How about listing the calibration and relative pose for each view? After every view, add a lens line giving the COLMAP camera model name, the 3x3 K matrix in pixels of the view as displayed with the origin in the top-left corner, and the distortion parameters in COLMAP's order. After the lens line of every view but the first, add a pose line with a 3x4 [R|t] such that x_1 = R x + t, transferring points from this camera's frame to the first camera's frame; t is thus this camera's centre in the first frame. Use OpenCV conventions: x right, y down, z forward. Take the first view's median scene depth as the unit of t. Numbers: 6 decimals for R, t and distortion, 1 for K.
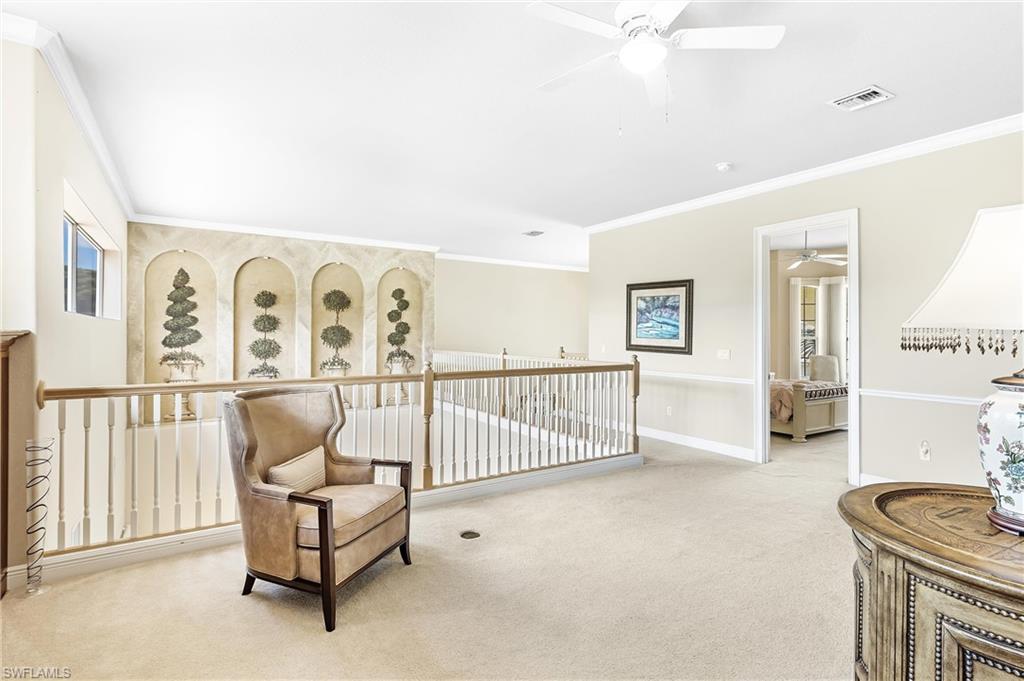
lens RADIAL K [[500.3, 0, 512.0], [0, 500.3, 340.5], [0, 0, 1]] dist [0.000817, 0.000528]
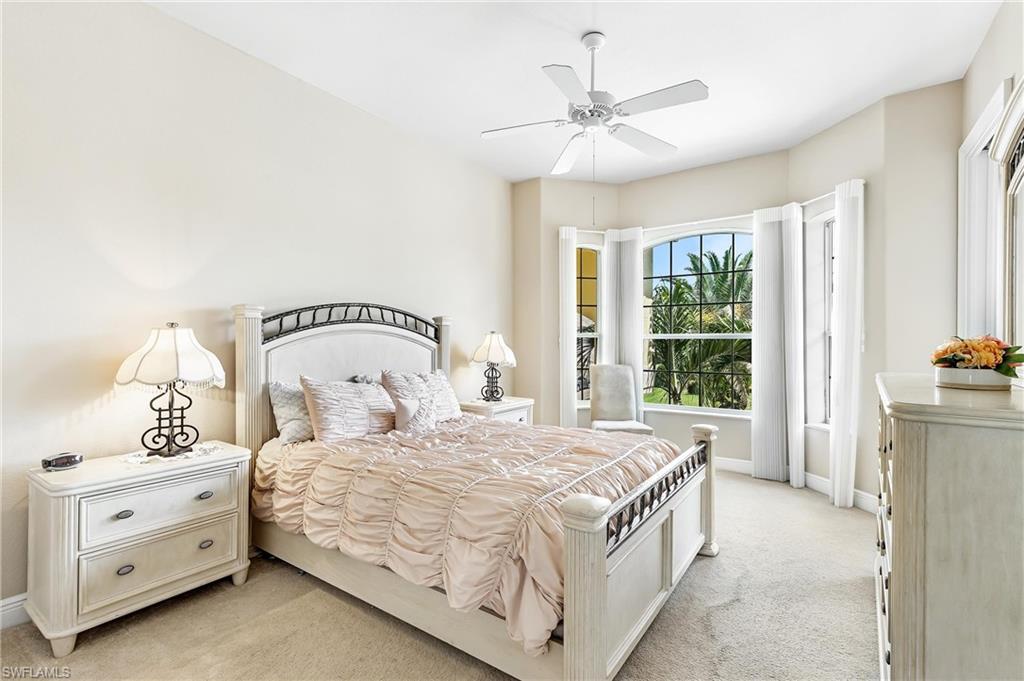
lens RADIAL K [[500.3, 0, 512.0], [0, 500.3, 340.5], [0, 0, 1]] dist [0.000817, 0.000528]
pose [[0.918639, 0.000966, 0.395097, 0.295039], [0.000738, 0.999991, -0.004161, 0.004605], [-0.395098, 0.004114, 0.918630, 0.523392]]
